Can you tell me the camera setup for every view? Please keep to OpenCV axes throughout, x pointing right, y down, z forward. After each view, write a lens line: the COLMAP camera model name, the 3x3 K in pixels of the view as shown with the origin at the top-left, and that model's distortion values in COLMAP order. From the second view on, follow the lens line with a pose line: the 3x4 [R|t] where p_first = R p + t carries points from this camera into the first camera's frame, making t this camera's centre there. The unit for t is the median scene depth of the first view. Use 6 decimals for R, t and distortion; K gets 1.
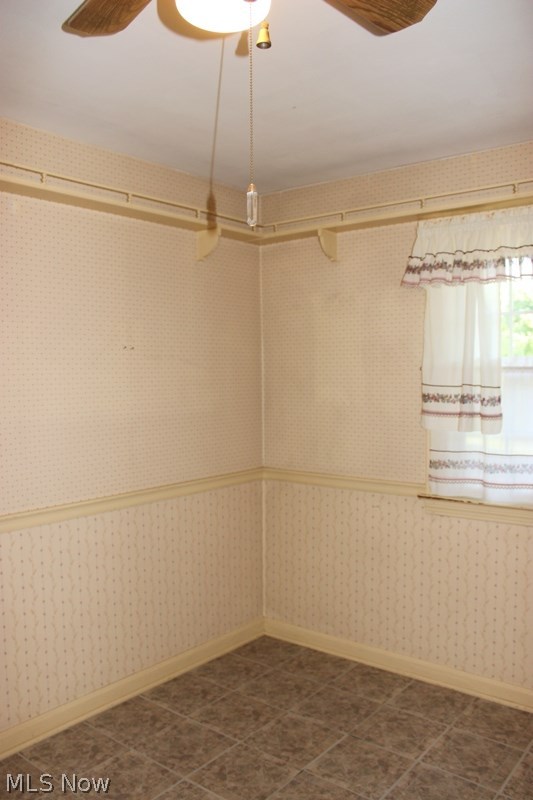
lens RADIAL K [[666.6, 0, 265.4], [0, 666.6, 395.4], [0, 0, 1]] dist [-0.119306, 0.074073]
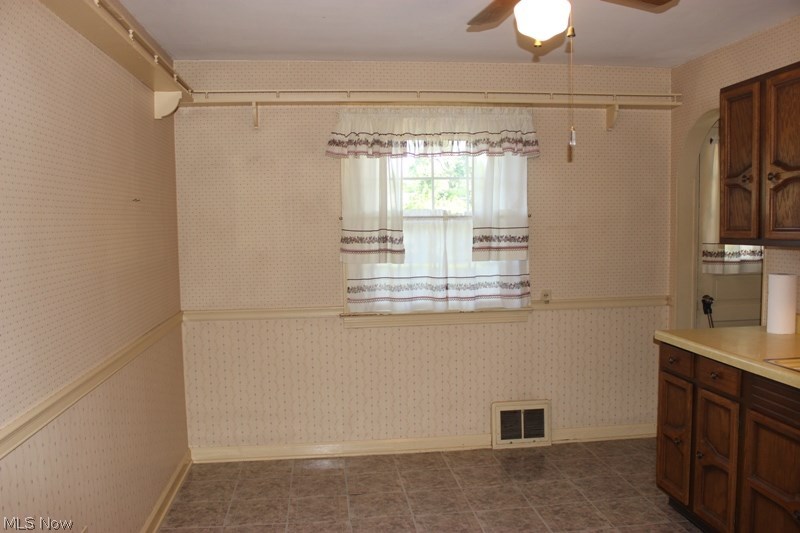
lens RADIAL K [[666.6, 0, 402.4], [0, 666.6, 267.1], [0, 0, 1]] dist [-0.119306, 0.074073]
pose [[0.691277, -0.041405, 0.721403, -0.684586], [0.037653, 0.999065, 0.021261, 0.035320], [-0.721608, 0.012466, 0.692189, -0.007193]]
